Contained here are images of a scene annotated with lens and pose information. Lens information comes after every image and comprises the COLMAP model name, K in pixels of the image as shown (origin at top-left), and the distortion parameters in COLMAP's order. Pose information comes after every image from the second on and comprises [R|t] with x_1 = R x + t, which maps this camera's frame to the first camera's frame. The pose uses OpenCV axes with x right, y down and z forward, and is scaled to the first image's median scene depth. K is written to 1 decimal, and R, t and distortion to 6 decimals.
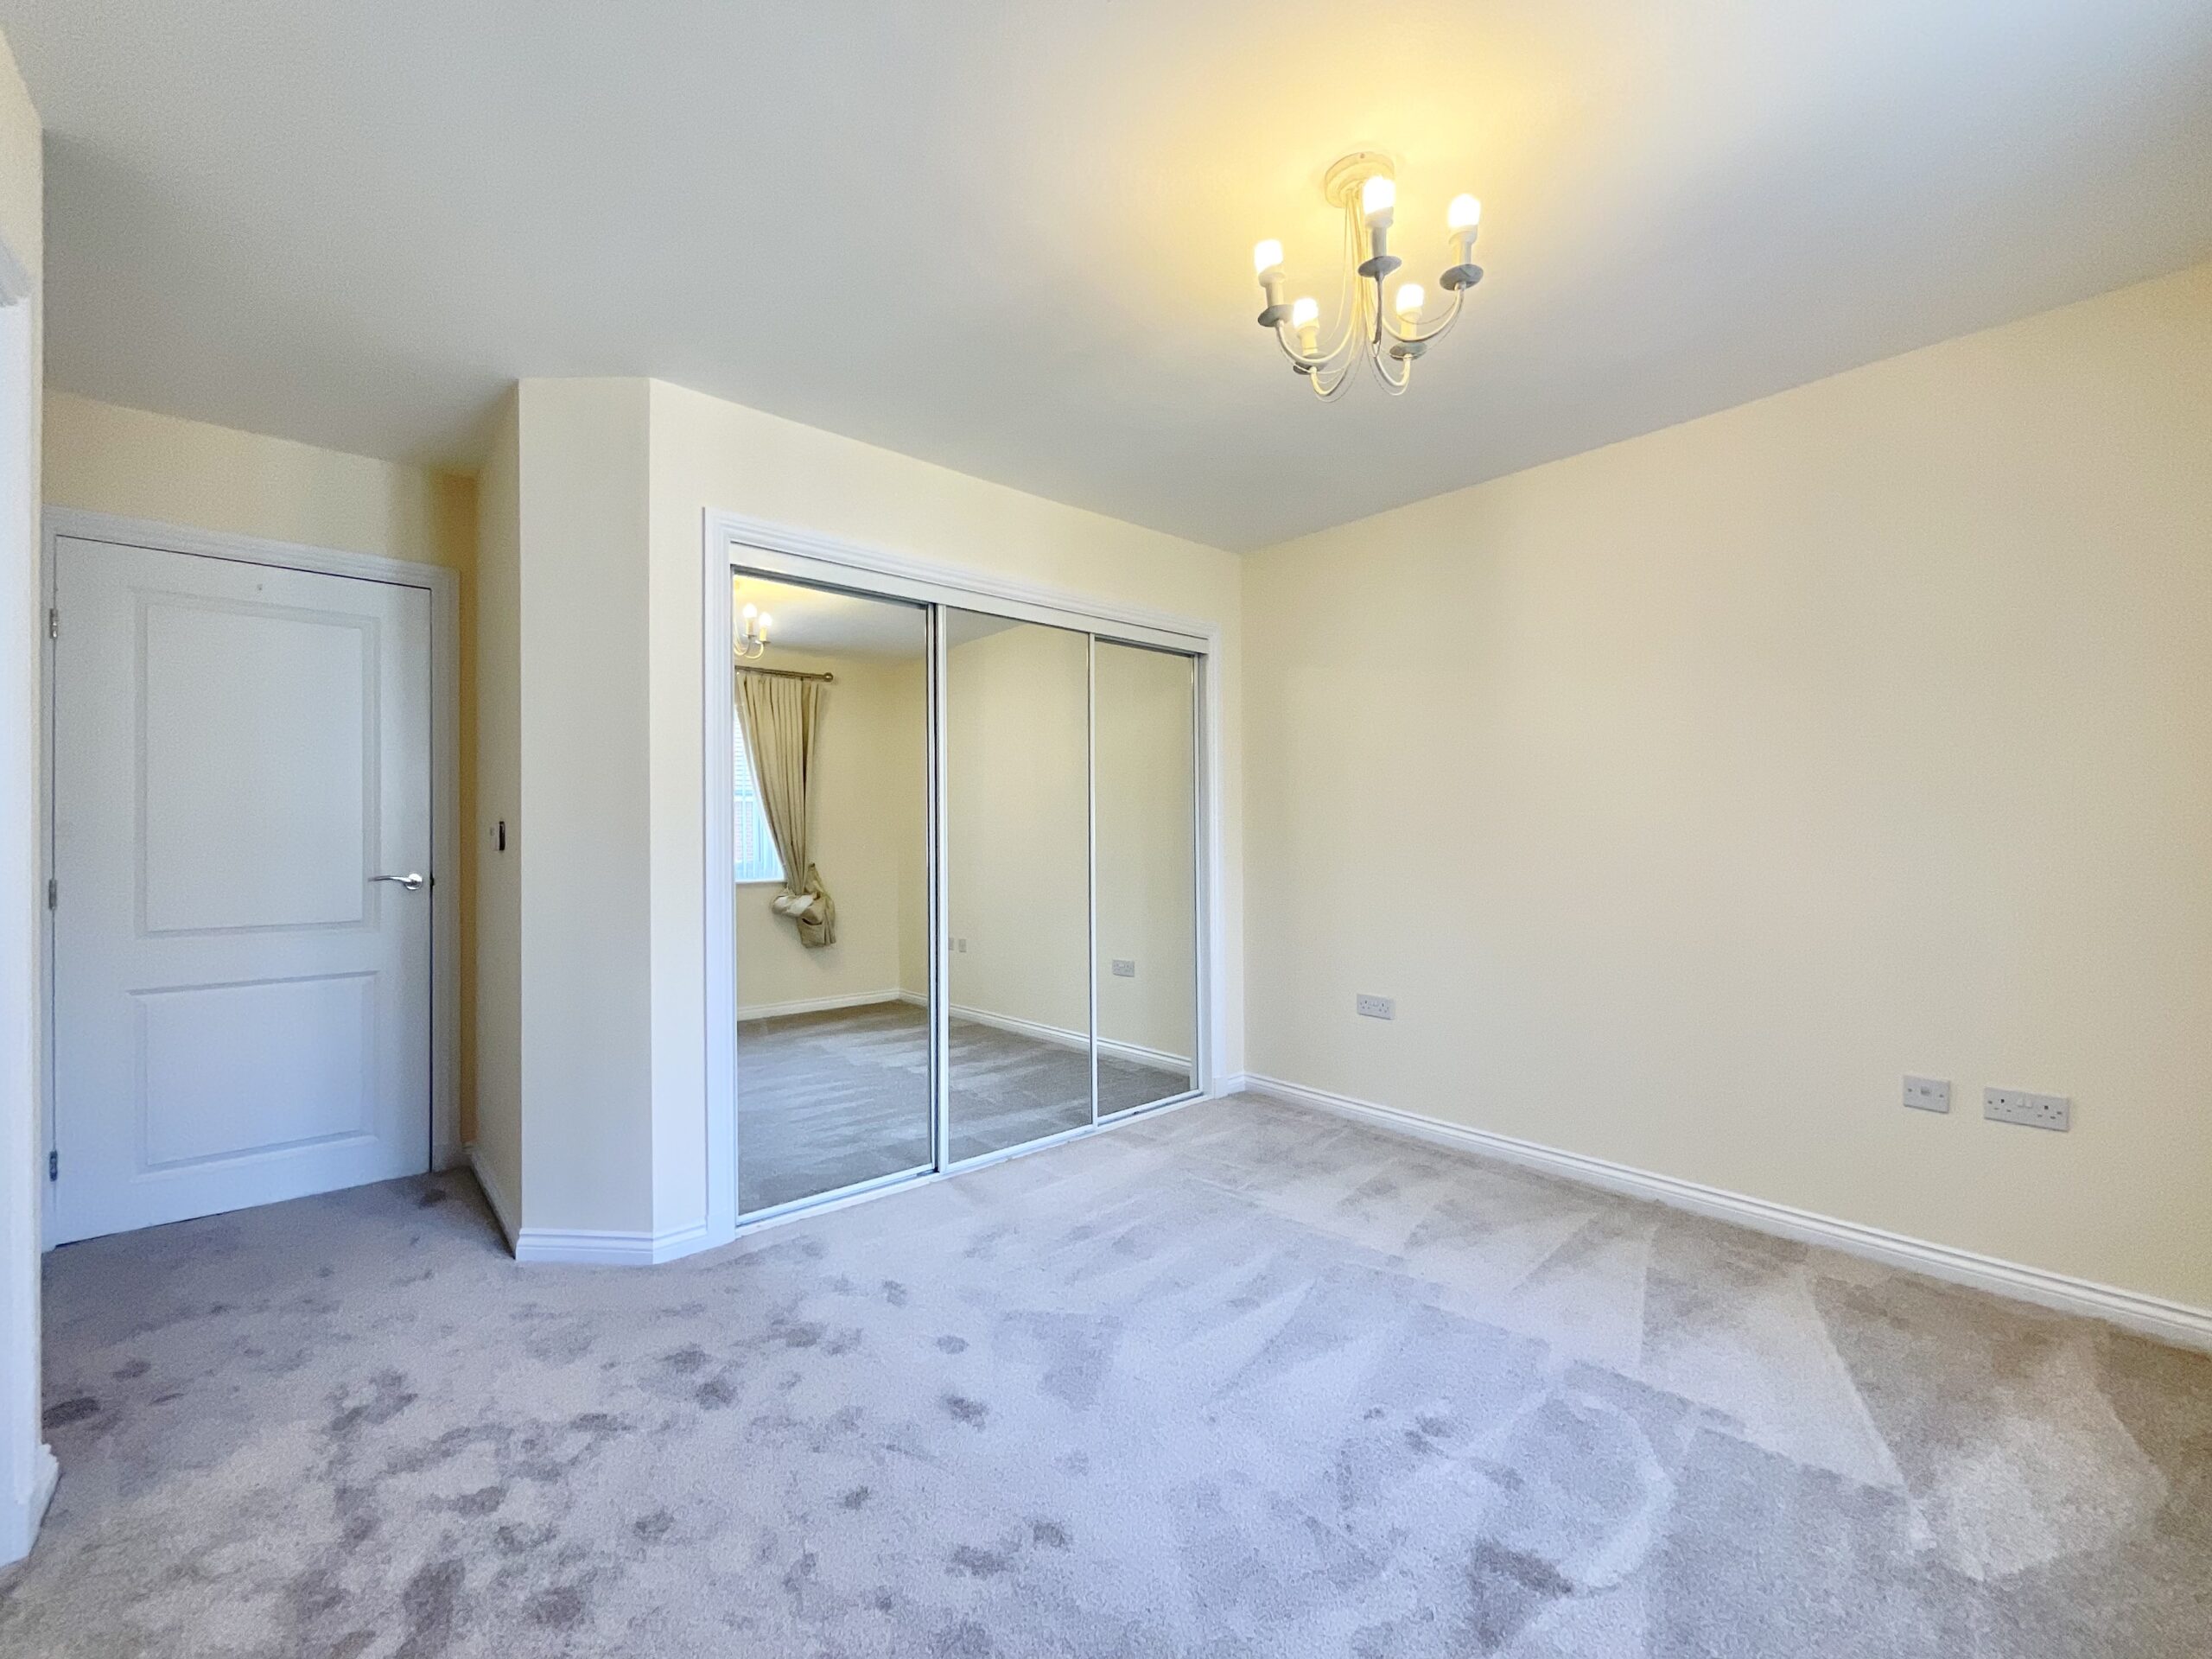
lens RADIAL K [[901.0, 0, 1106.0], [0, 901.0, 829.5], [0, 0, 1]] dist [-0.003474, 0.000236]
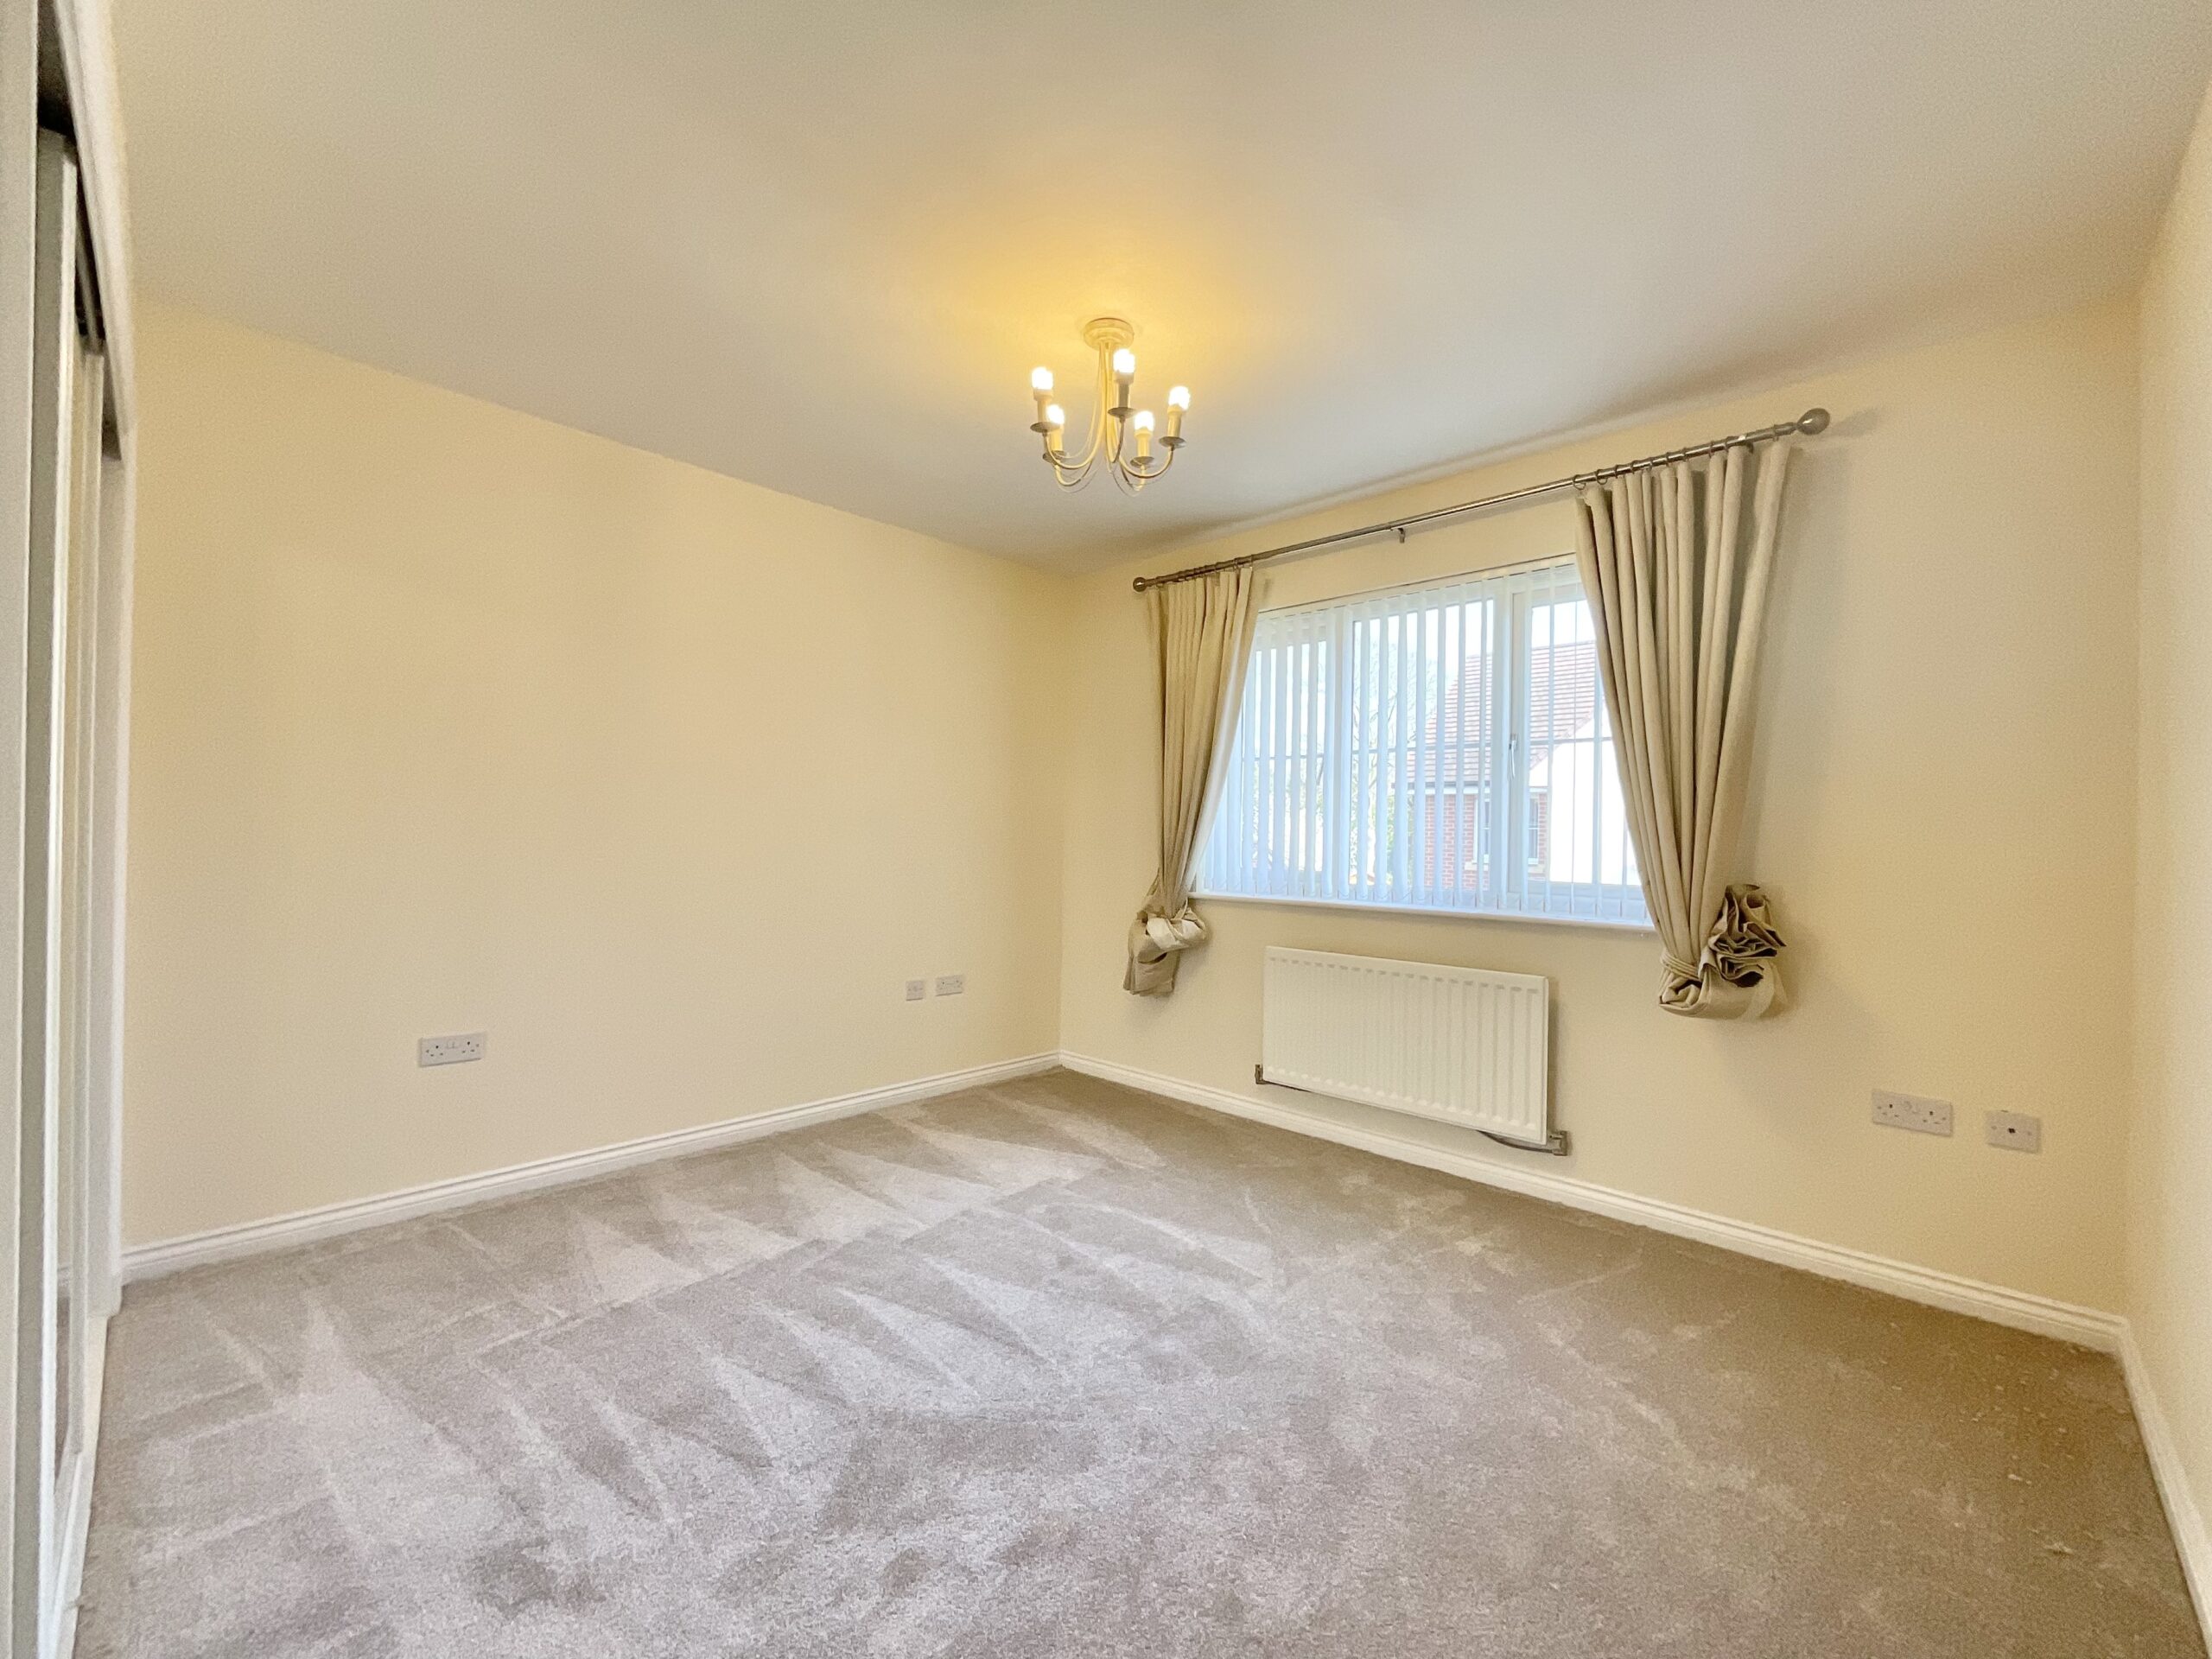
lens RADIAL K [[899.2, 0, 1106.0], [0, 899.2, 829.5], [0, 0, 1]] dist [-0.001560, 0.000245]
pose [[-0.084158, 0.013428, 0.996362, -0.732070], [-0.023318, 0.999609, -0.015441, 0.019364], [-0.996180, -0.024533, -0.083812, 0.780531]]
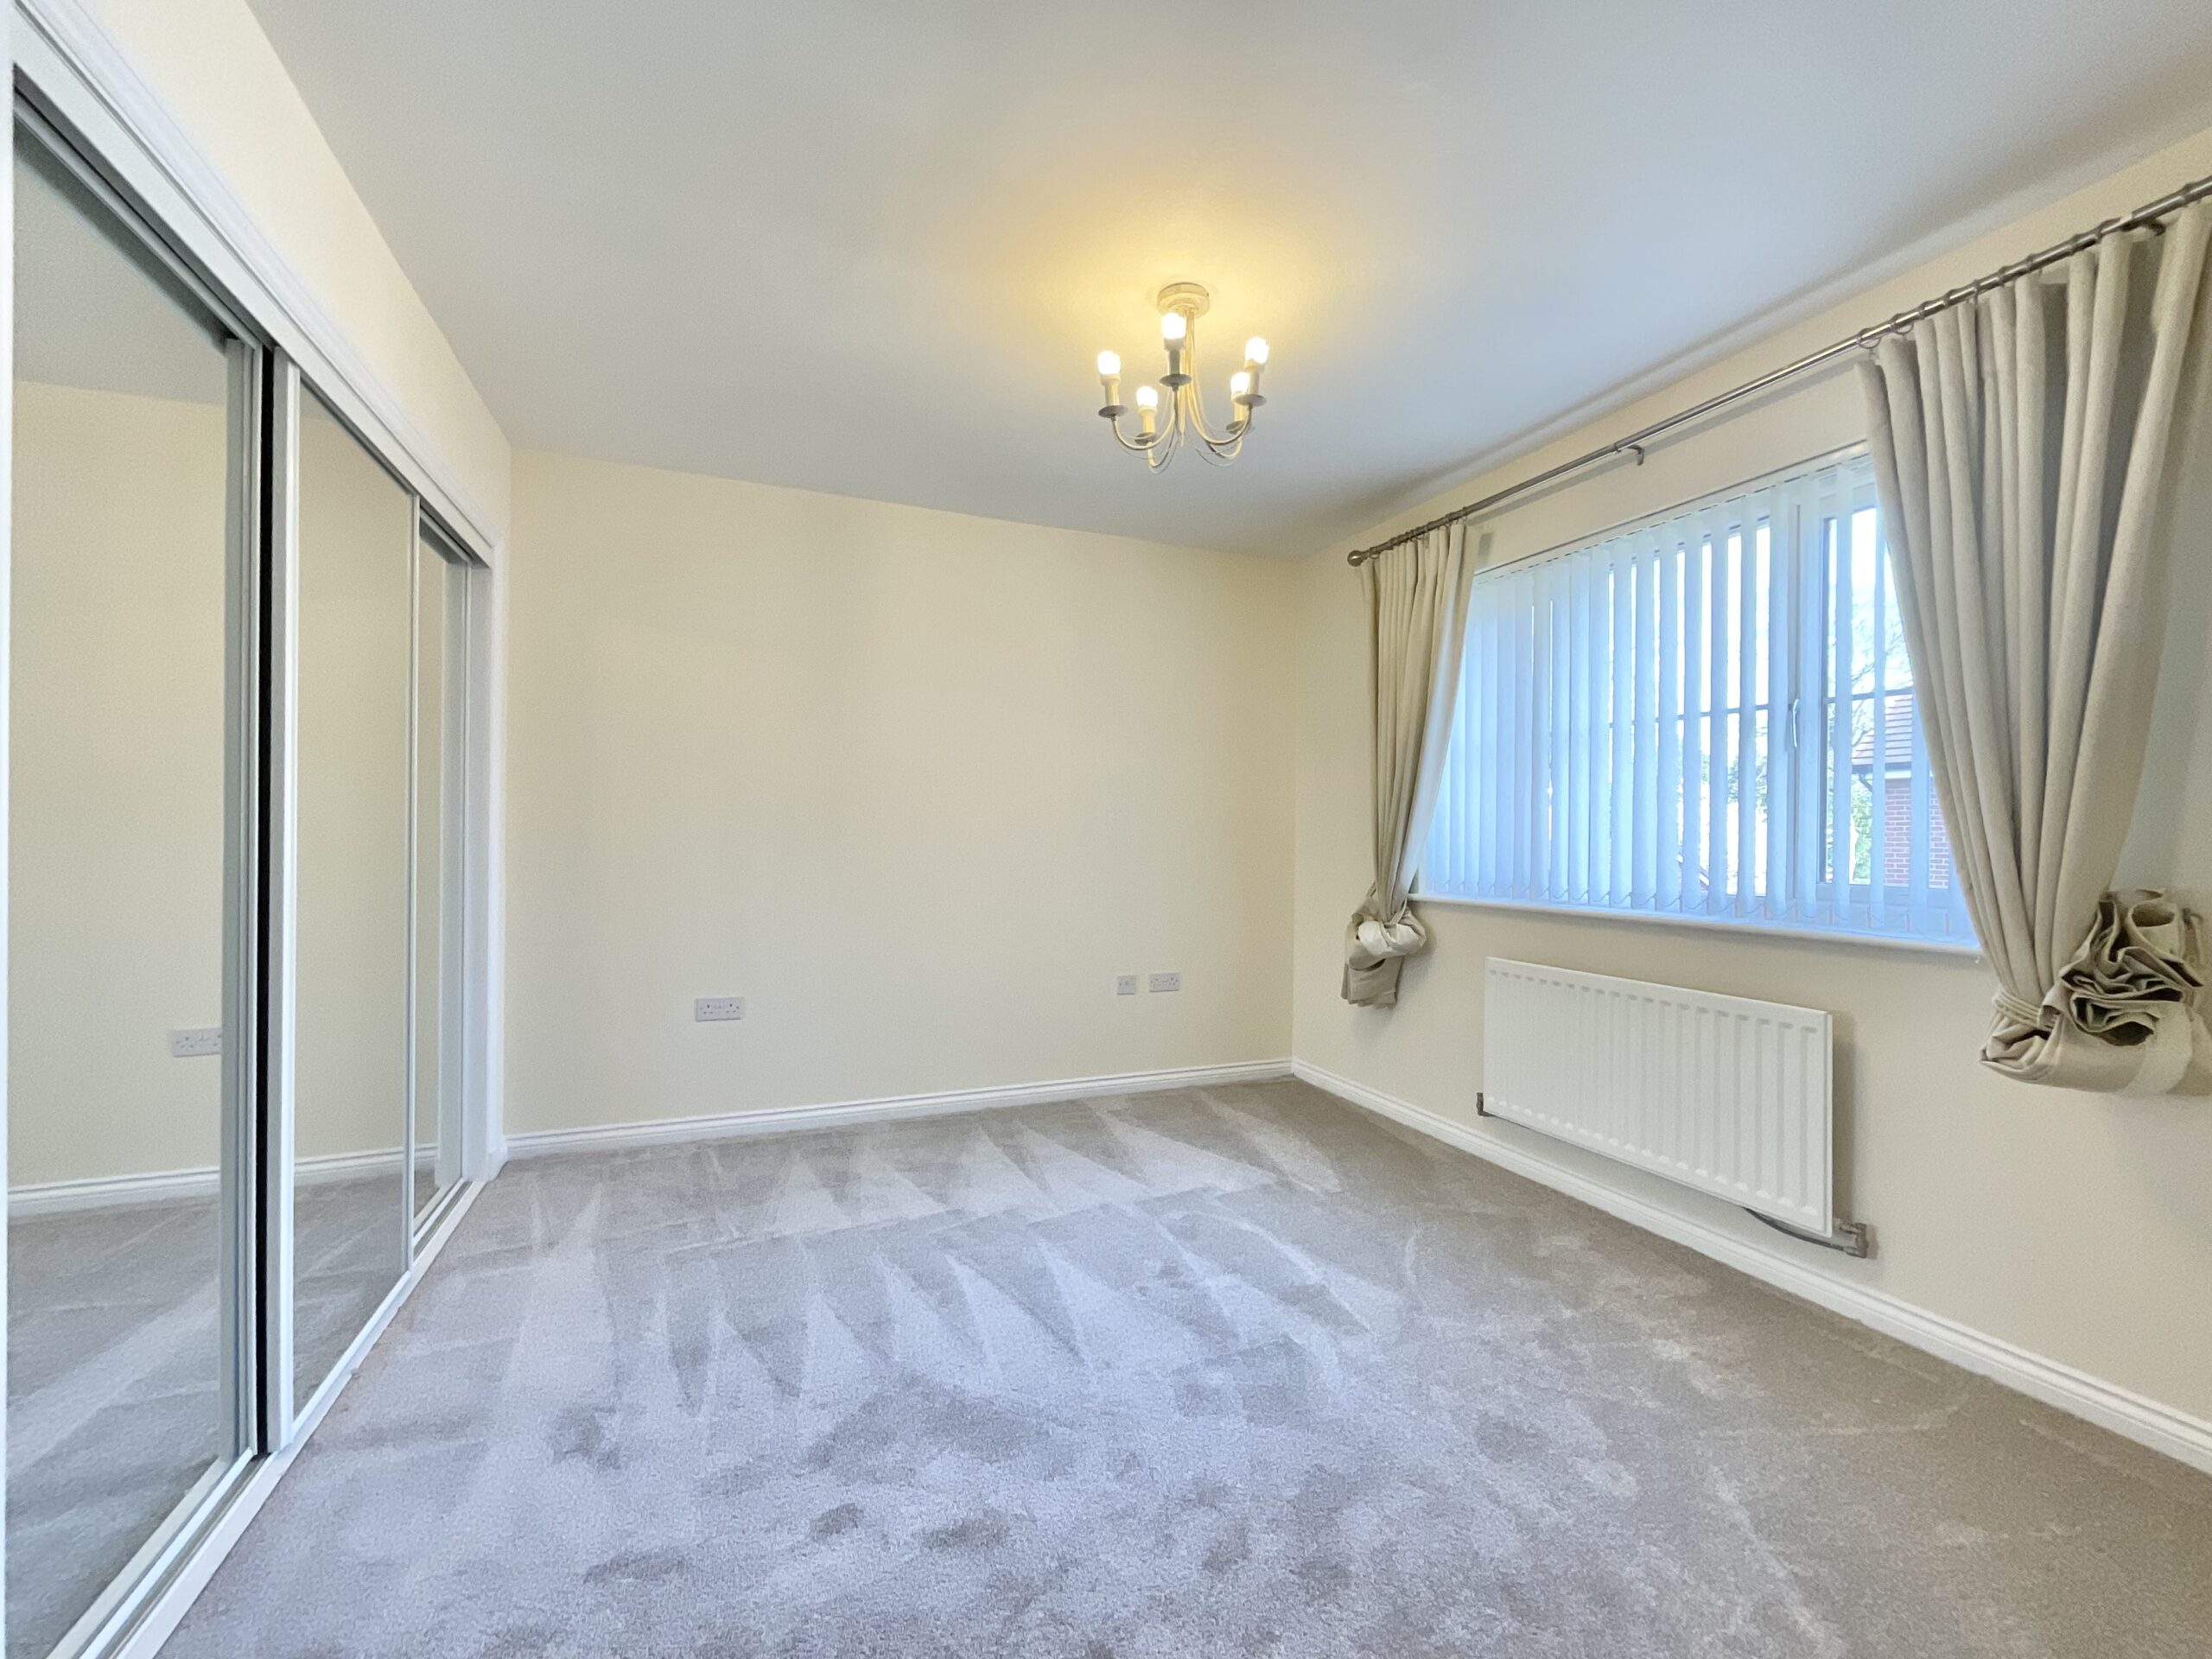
lens RADIAL K [[899.4, 0, 1106.0], [0, 899.4, 829.5], [0, 0, 1]] dist [-0.002777, 0.000218]
pose [[0.325584, 0.014593, 0.945401, -0.664458], [-0.016199, 0.999820, -0.009855, 0.022660], [-0.945374, -0.012106, 0.325762, 0.485797]]
